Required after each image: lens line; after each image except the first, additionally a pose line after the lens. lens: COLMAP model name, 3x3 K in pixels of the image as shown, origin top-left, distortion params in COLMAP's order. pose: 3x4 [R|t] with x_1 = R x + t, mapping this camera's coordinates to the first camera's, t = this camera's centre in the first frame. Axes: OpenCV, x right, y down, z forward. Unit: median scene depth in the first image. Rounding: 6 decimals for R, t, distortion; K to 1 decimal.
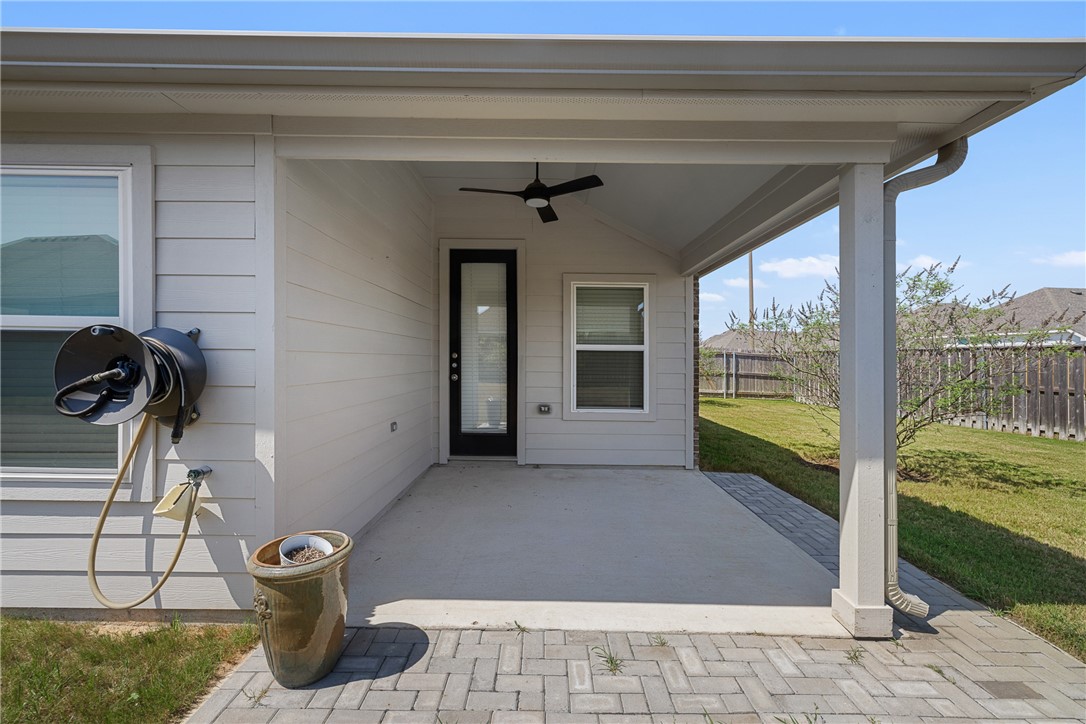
lens RADIAL K [[454.3, 0, 543.0], [0, 454.3, 362.0], [0, 0, 1]] dist [-0.001100, -0.000062]
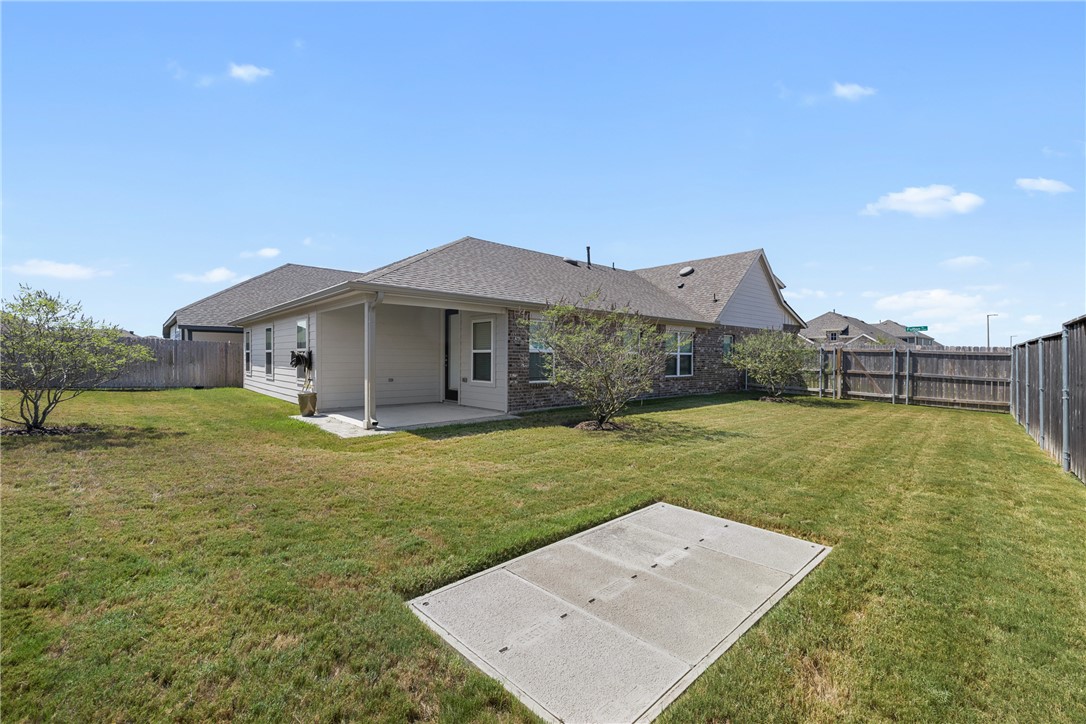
lens RADIAL K [[452.2, 0, 543.0], [0, 452.2, 362.0], [0, 0, 1]] dist [-0.001108, -0.000212]
pose [[0.678654, -0.002304, -0.734454, 4.484873], [-0.004354, 0.999965, -0.007160, 0.074975], [0.734445, 0.008057, 0.678621, -0.487405]]
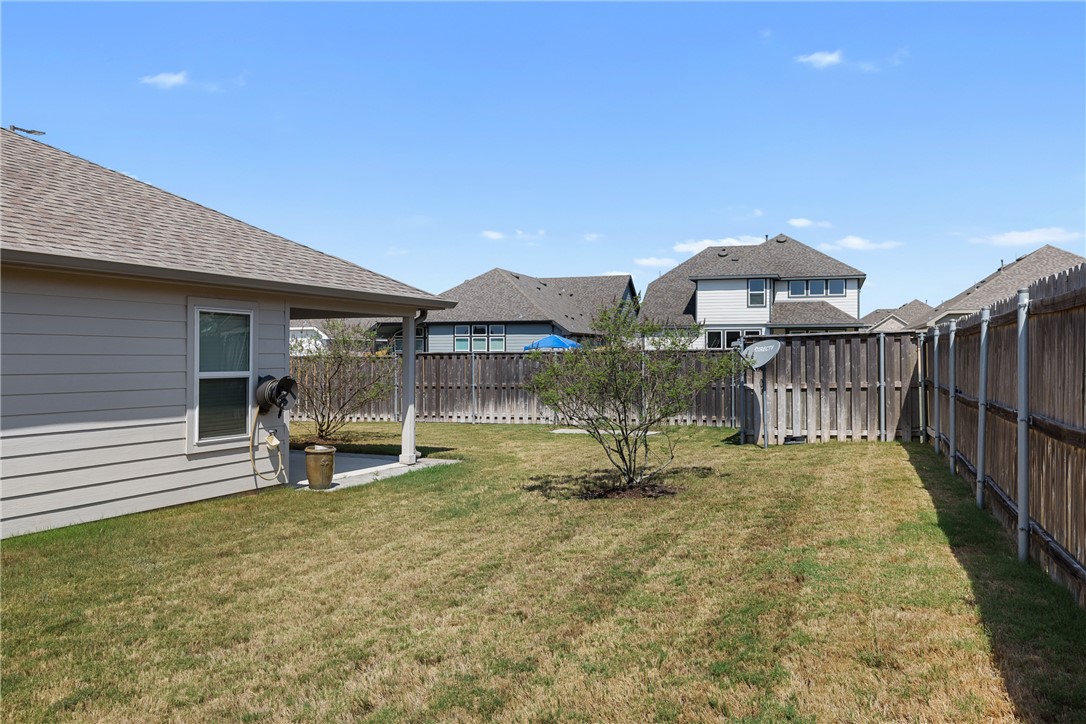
lens RADIAL K [[865.5, 0, 542.1], [0, 865.5, 343.9], [0, 0, 1]] dist [-0.178755, -0.002949]
pose [[0.393330, 0.002845, 0.919393, -4.459984], [0.010329, 0.999918, -0.007514, -0.195493], [-0.919339, 0.012452, 0.393269, -2.248645]]
